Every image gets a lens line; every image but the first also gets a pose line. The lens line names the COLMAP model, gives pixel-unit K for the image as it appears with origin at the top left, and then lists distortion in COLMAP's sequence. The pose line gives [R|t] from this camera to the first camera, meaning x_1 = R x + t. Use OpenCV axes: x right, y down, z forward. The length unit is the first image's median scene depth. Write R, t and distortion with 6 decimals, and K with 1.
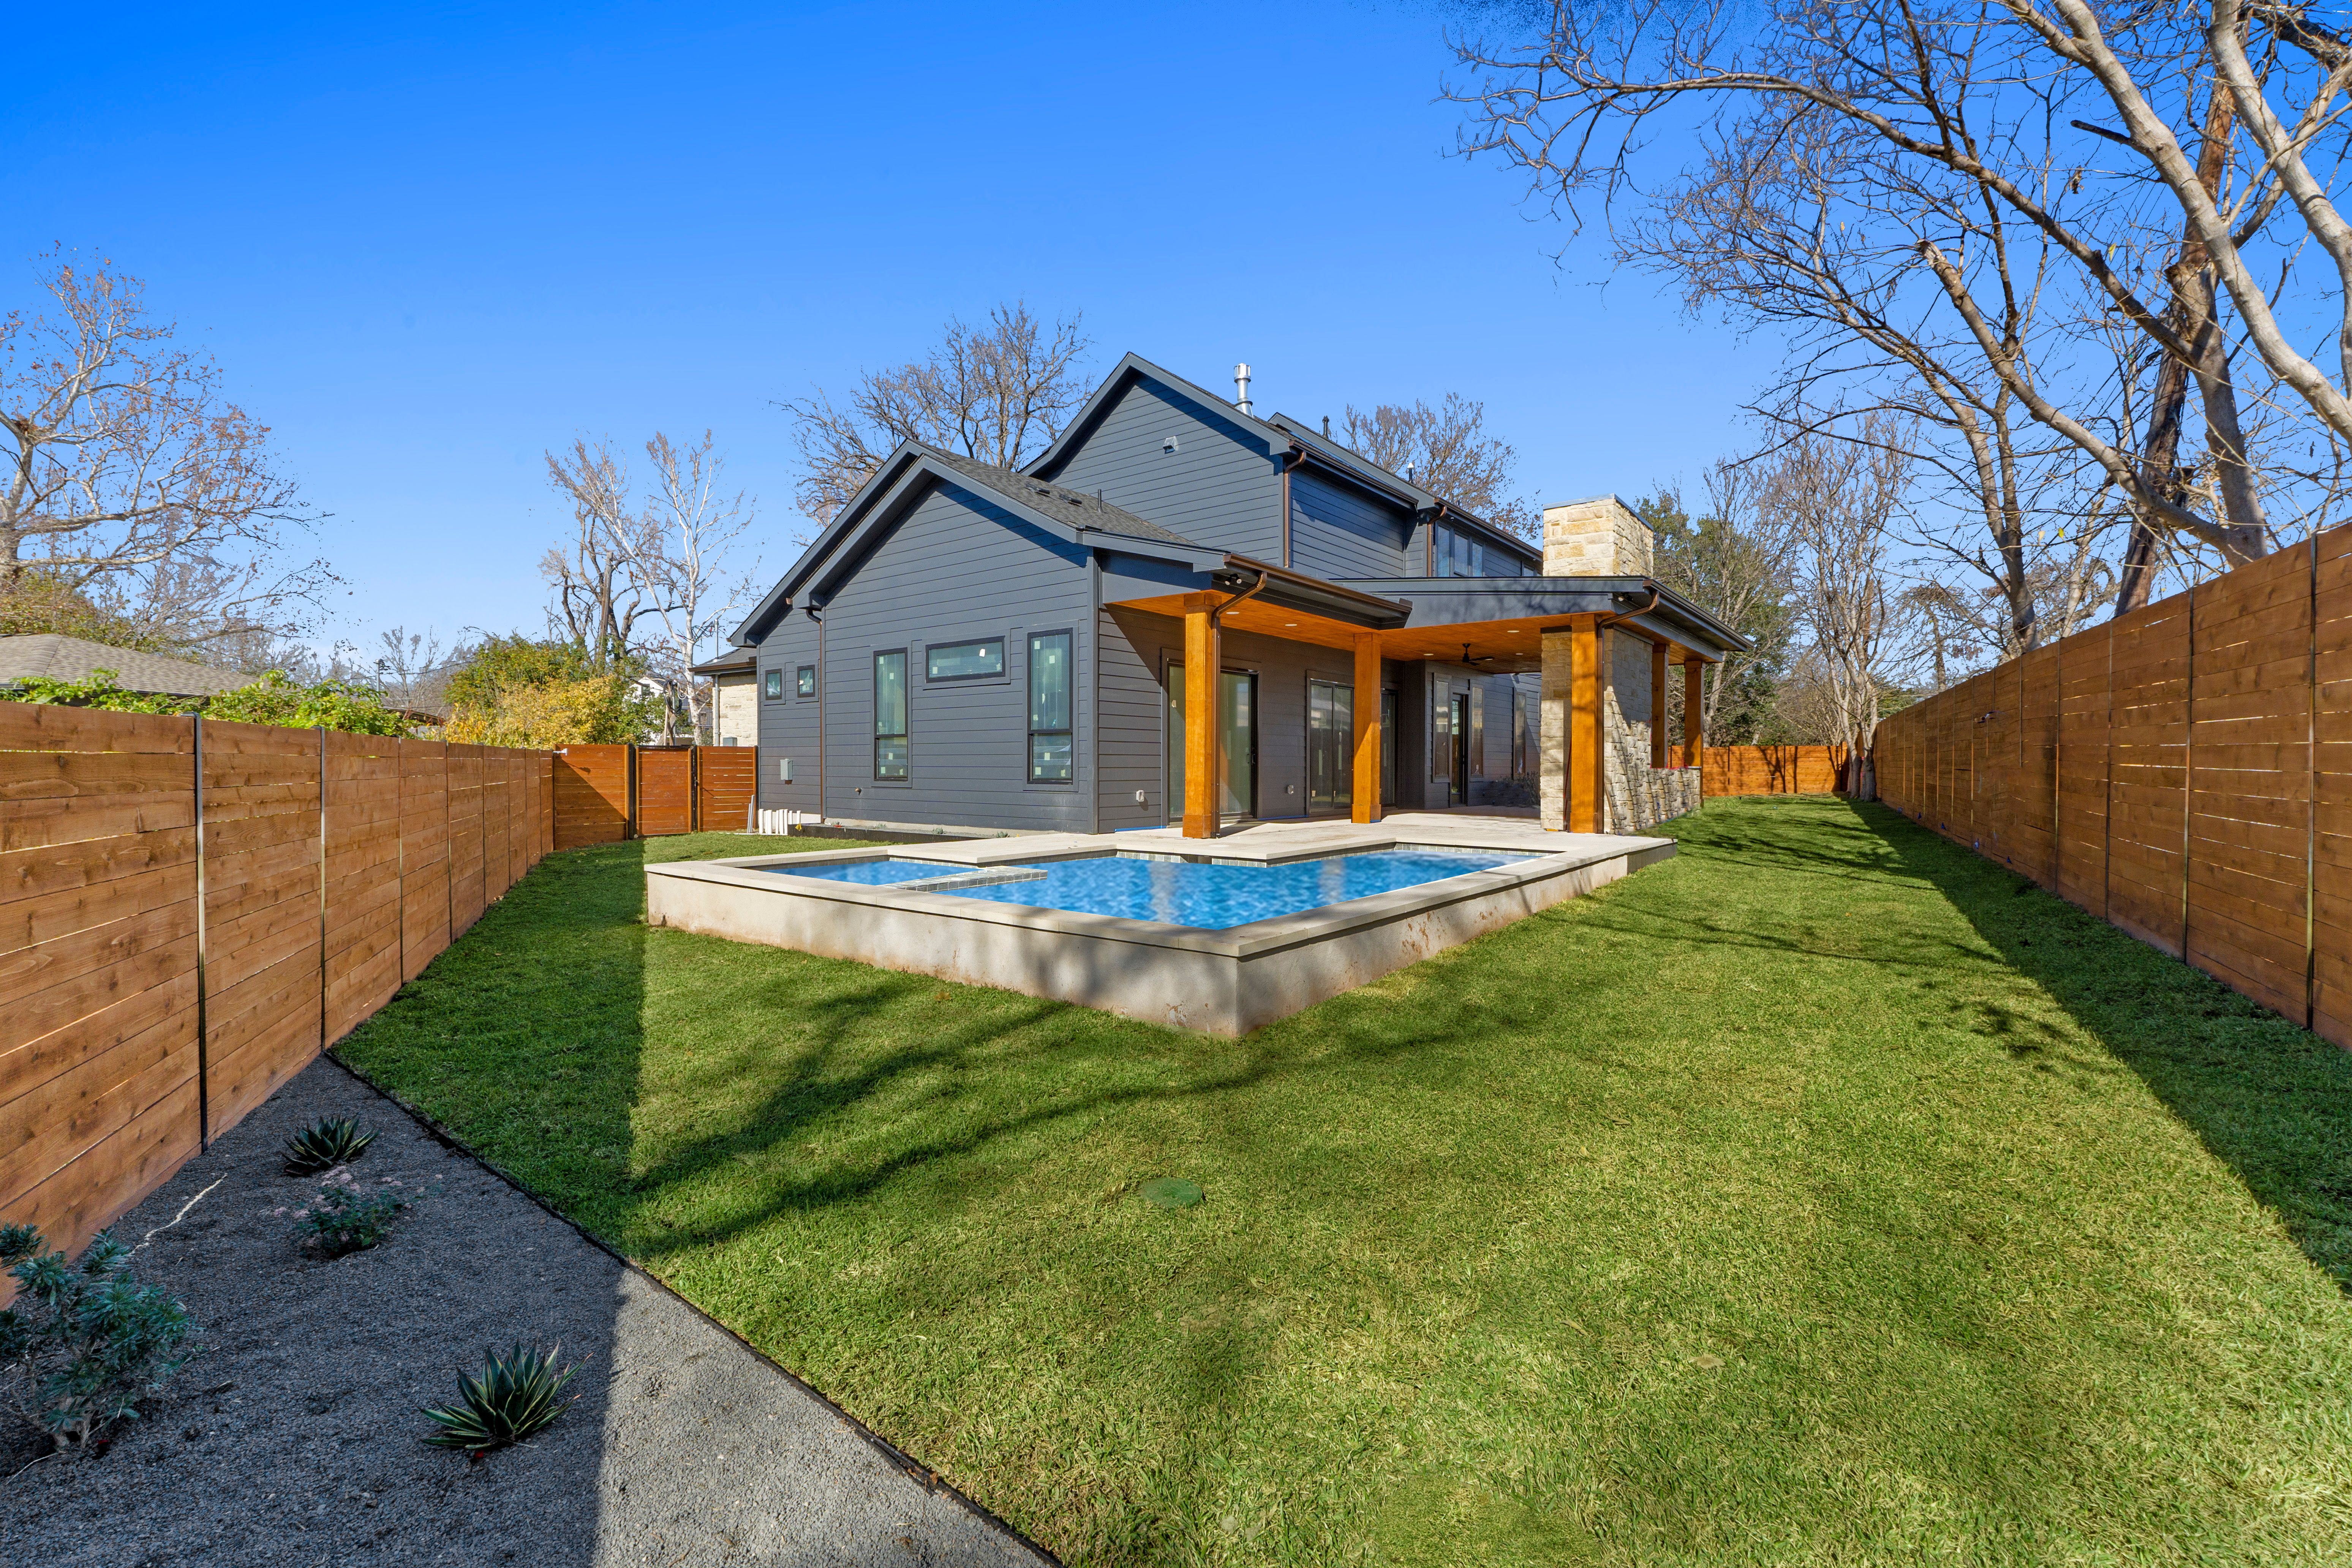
lens RADIAL K [[1003.4, 0, 1174.5], [0, 1003.4, 776.5], [0, 0, 1]] dist [-0.011415, -0.000937]
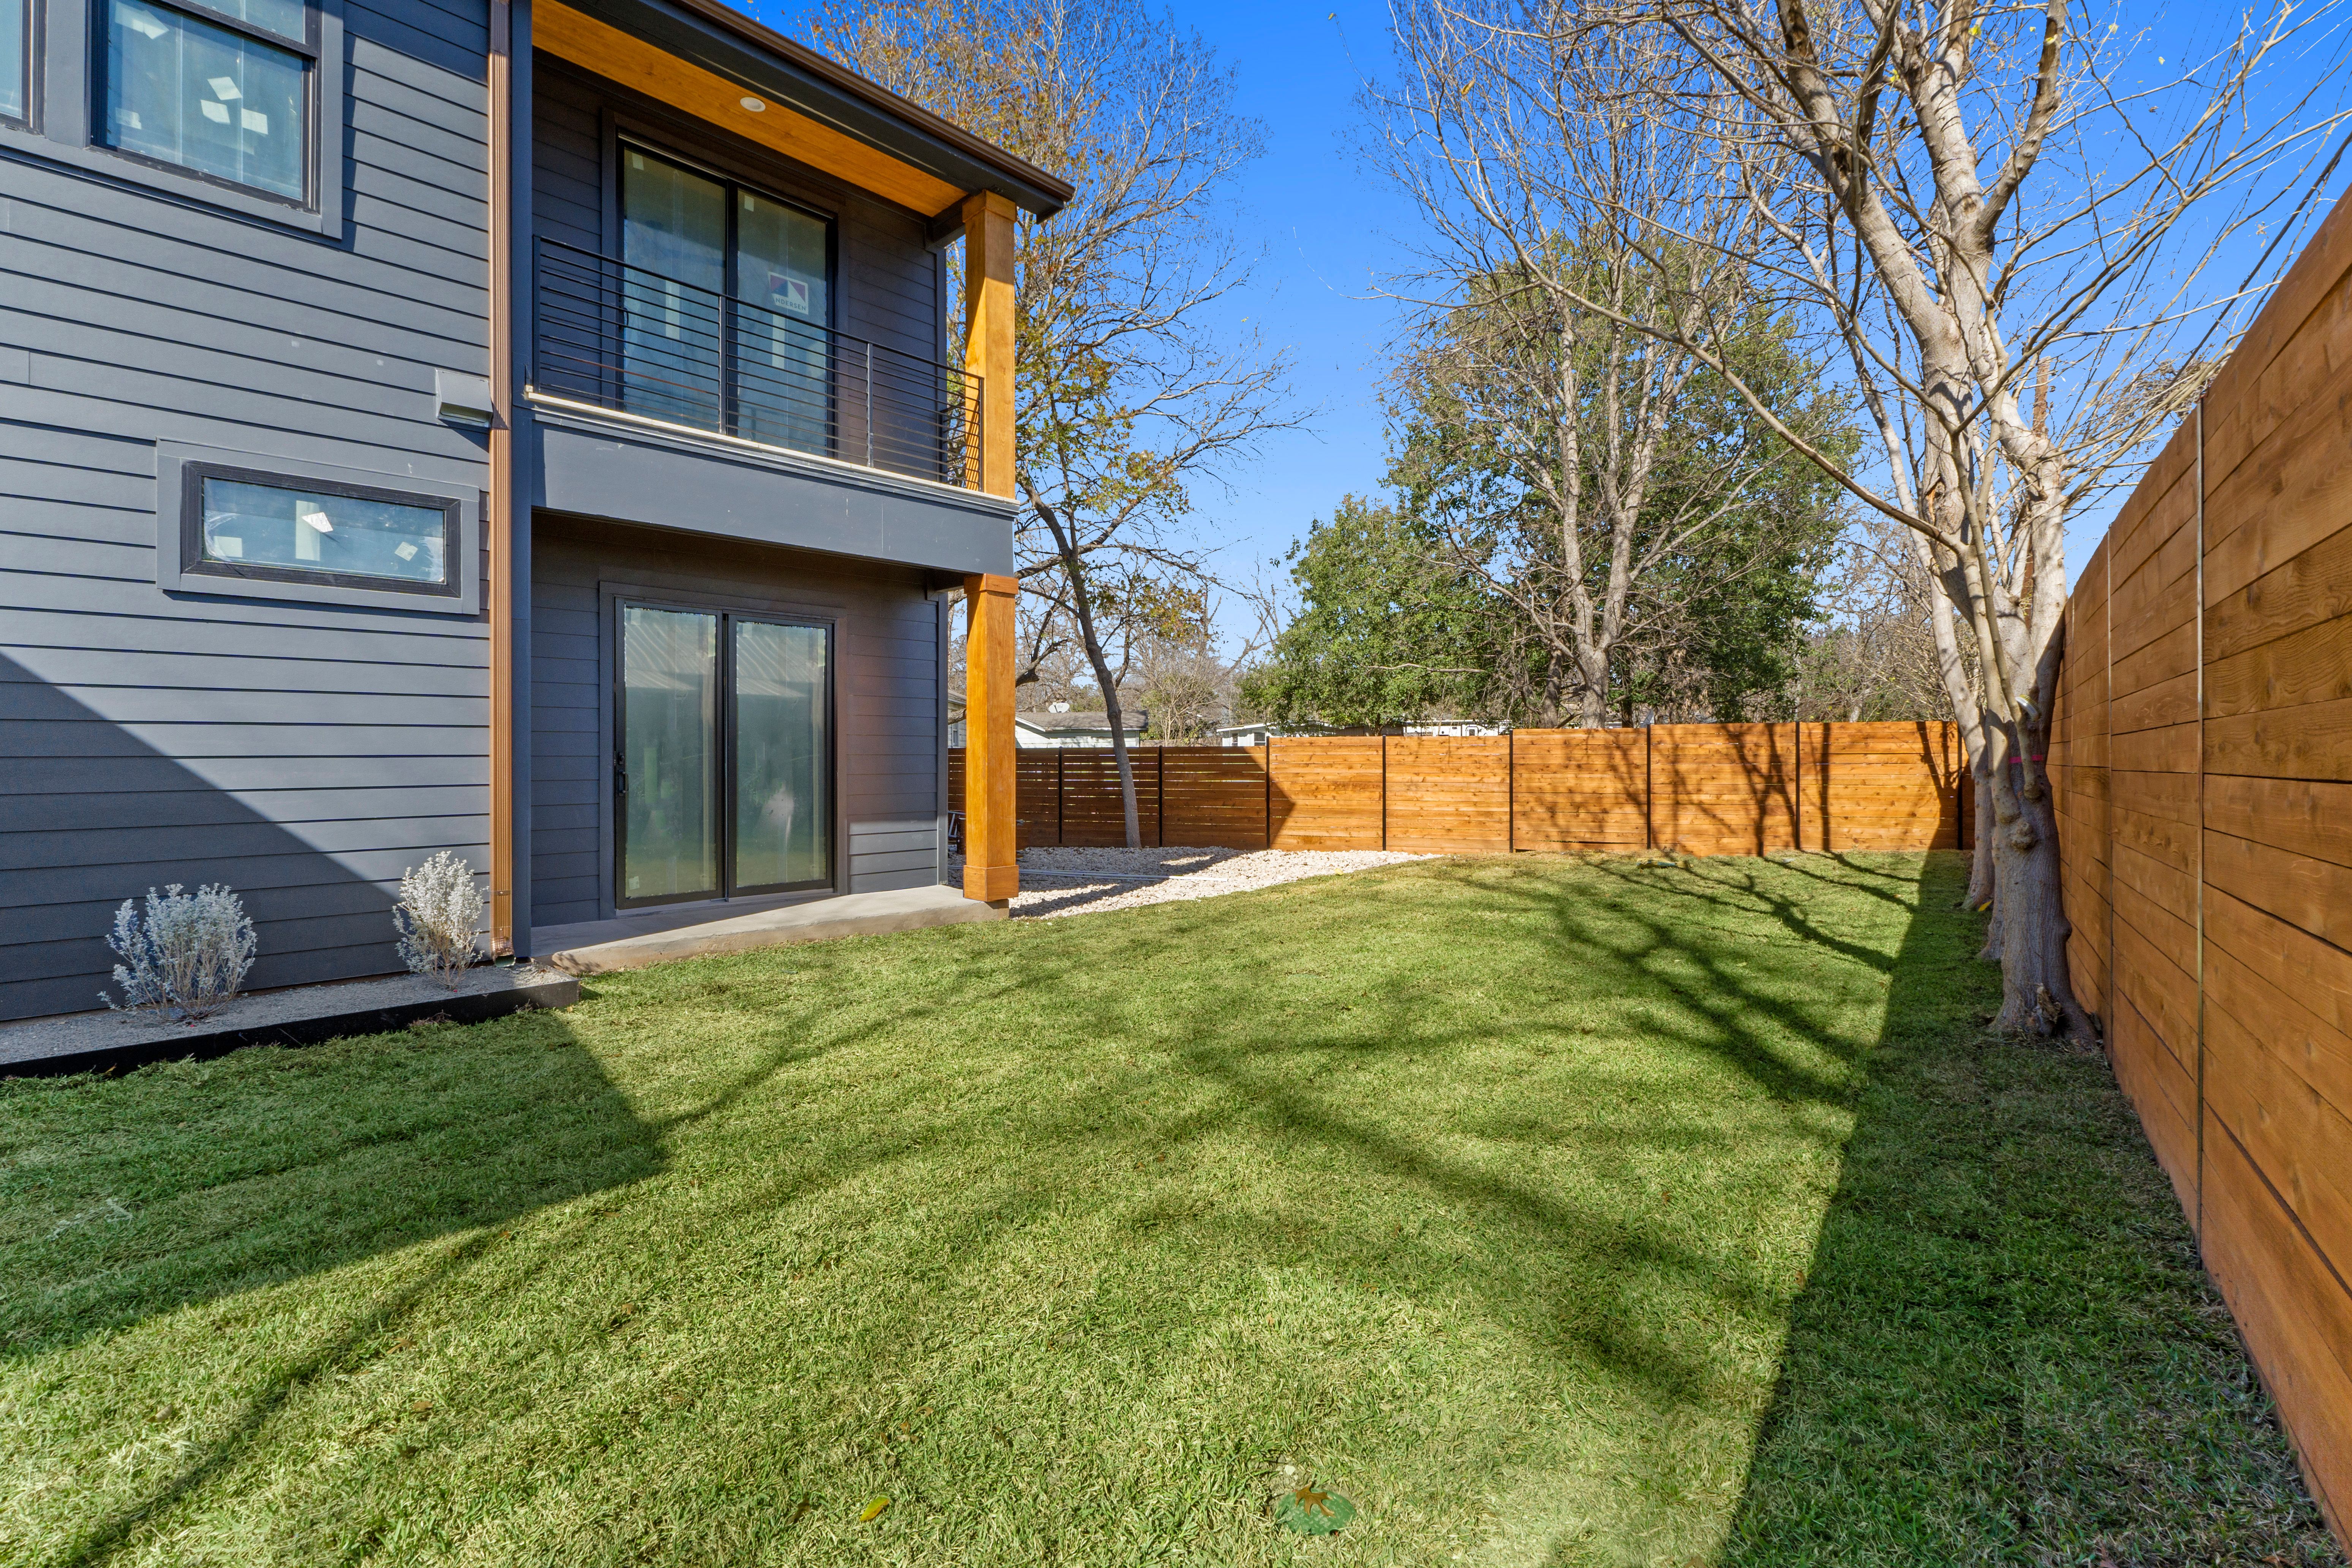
lens RADIAL K [[1003.4, 0, 1177.5], [0, 1003.4, 776.0], [0, 0, 1]] dist [-0.011415, -0.000937]
pose [[0.993692, -0.004034, -0.112072, 0.426965], [0.003424, 0.999978, -0.005632, -0.009606], [0.112092, 0.005212, 0.993684, 0.611586]]
